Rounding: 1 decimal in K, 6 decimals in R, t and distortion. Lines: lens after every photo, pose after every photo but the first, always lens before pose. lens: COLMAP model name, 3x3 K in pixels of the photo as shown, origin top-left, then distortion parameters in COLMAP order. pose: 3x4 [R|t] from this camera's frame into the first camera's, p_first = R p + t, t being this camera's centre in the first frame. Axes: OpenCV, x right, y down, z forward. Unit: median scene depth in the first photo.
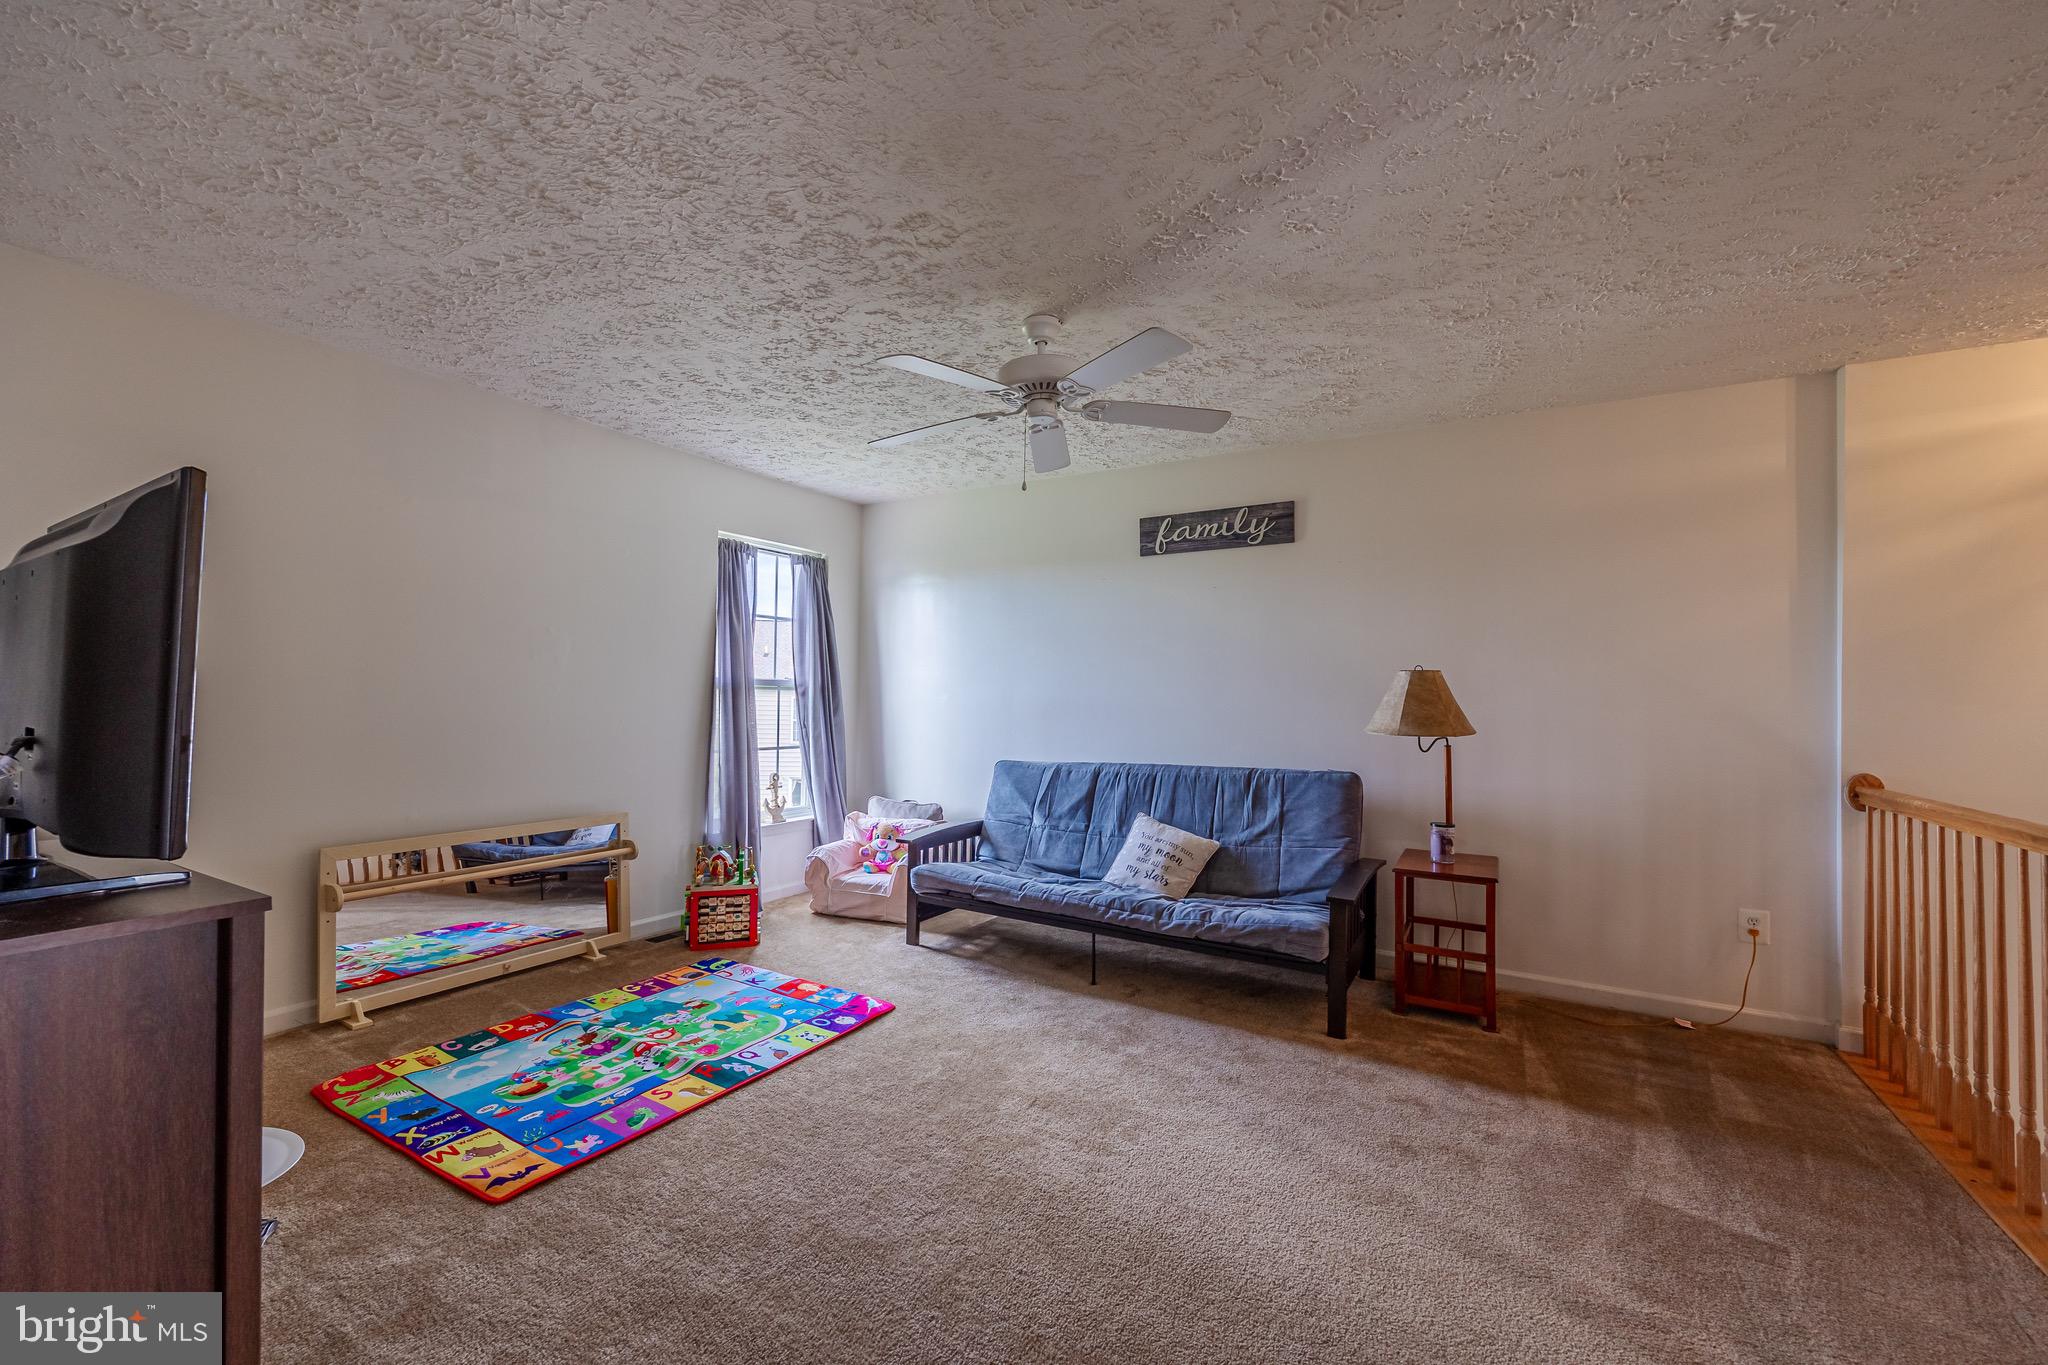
lens RADIAL K [[838.9, 0, 1022.4], [0, 838.9, 695.4], [0, 0, 1]] dist [-0.000665, 0.000058]
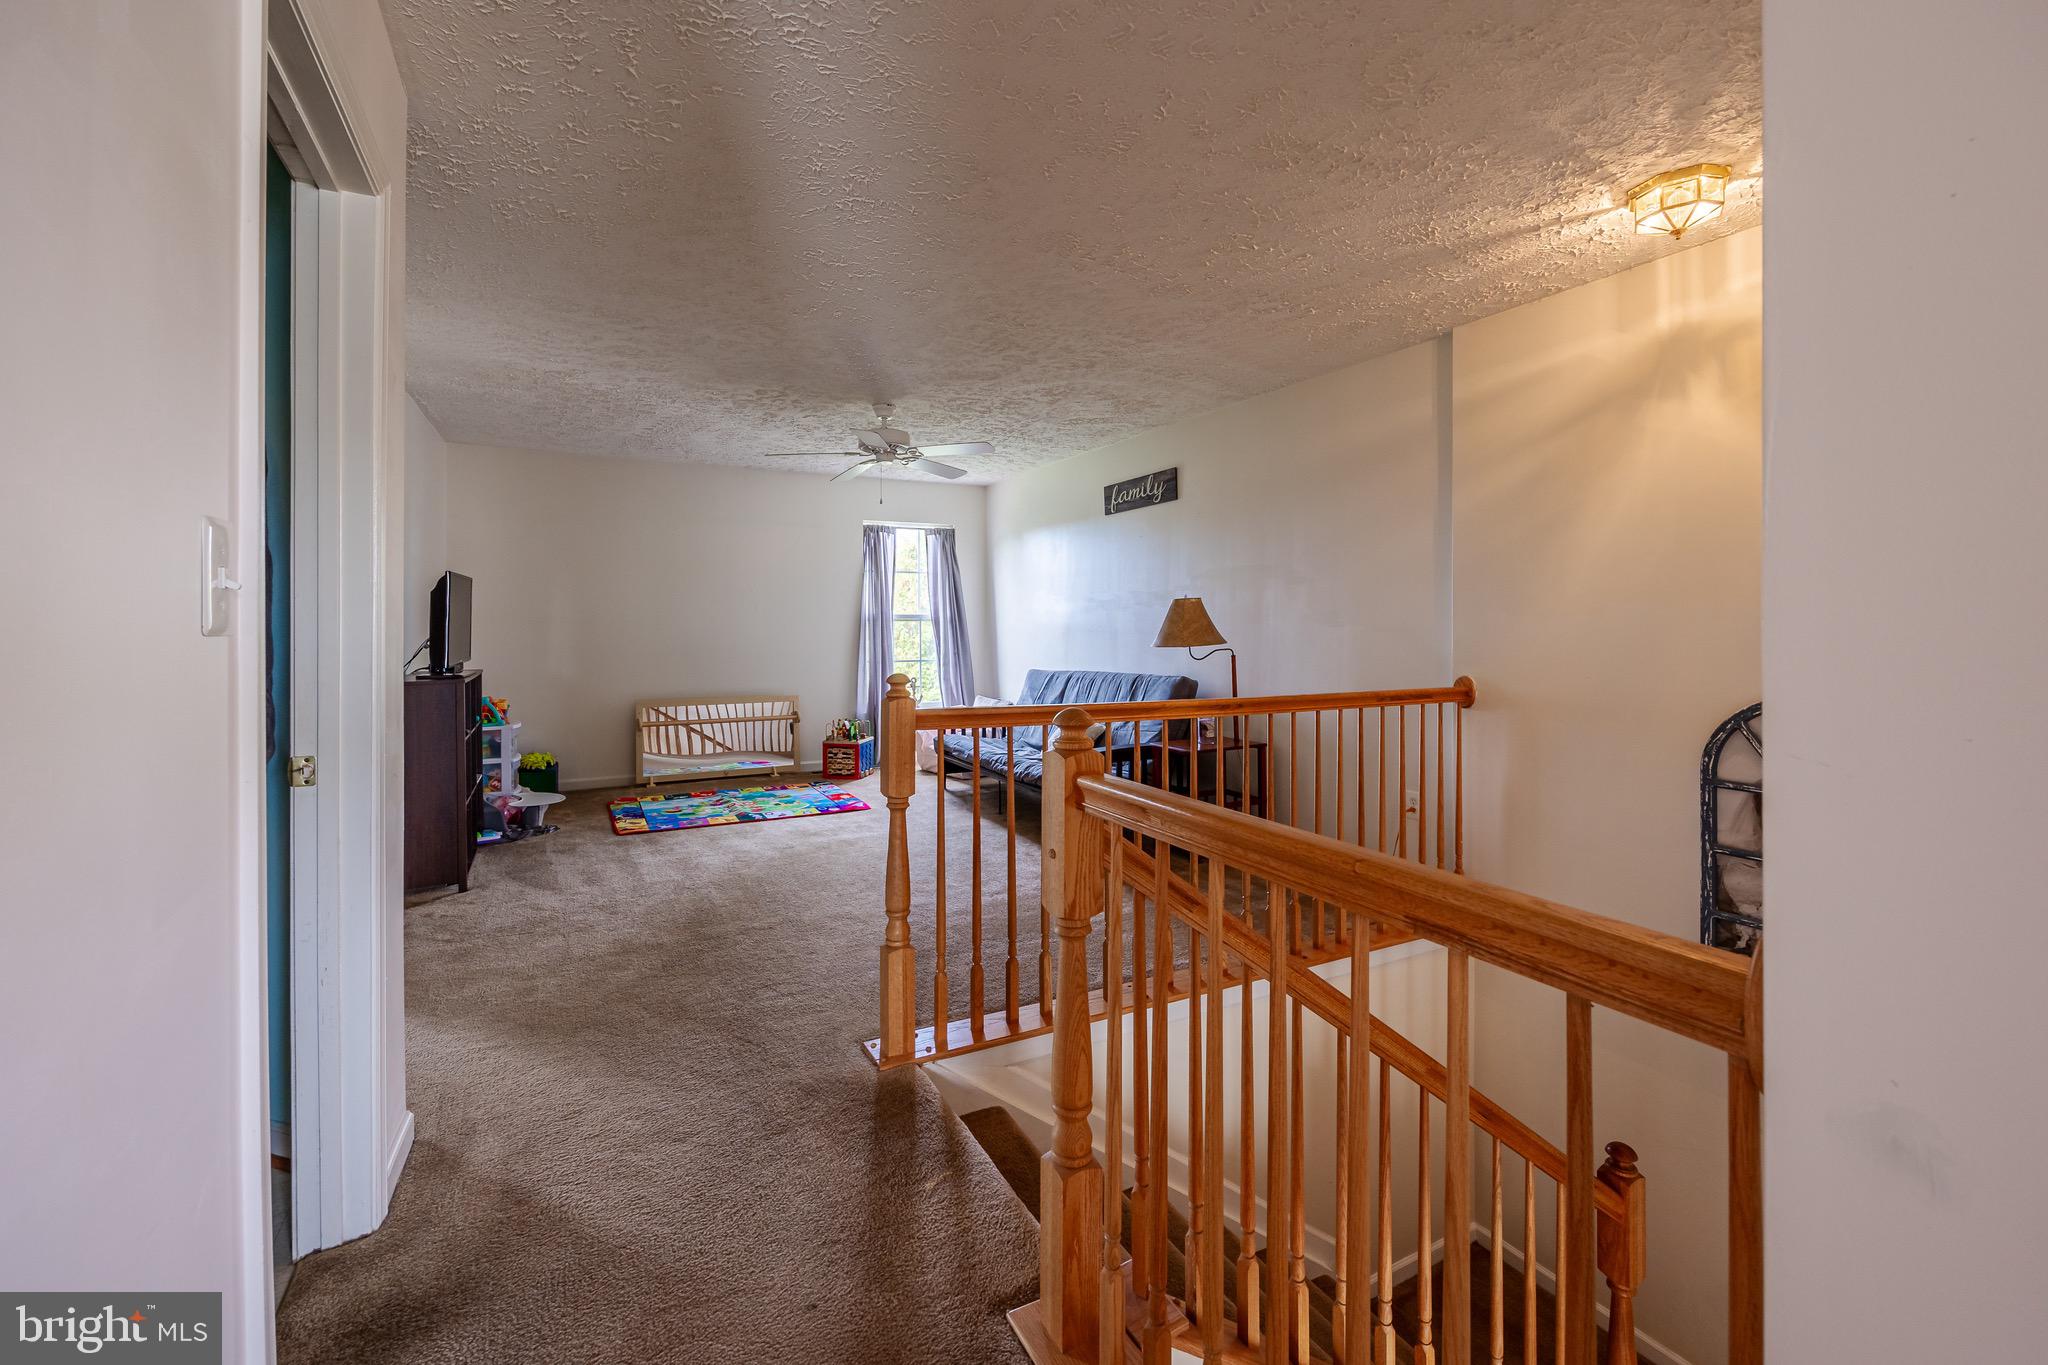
lens RADIAL K [[838.9, 0, 1004.3], [0, 838.9, 630.4], [0, 0, 1]] dist [-0.000665, 0.000058]
pose [[0.861553, -0.013827, -0.507480, 0.724540], [0.016331, 0.999867, 0.000483, 0.013724], [0.507405, -0.008704, 0.861663, -0.241454]]
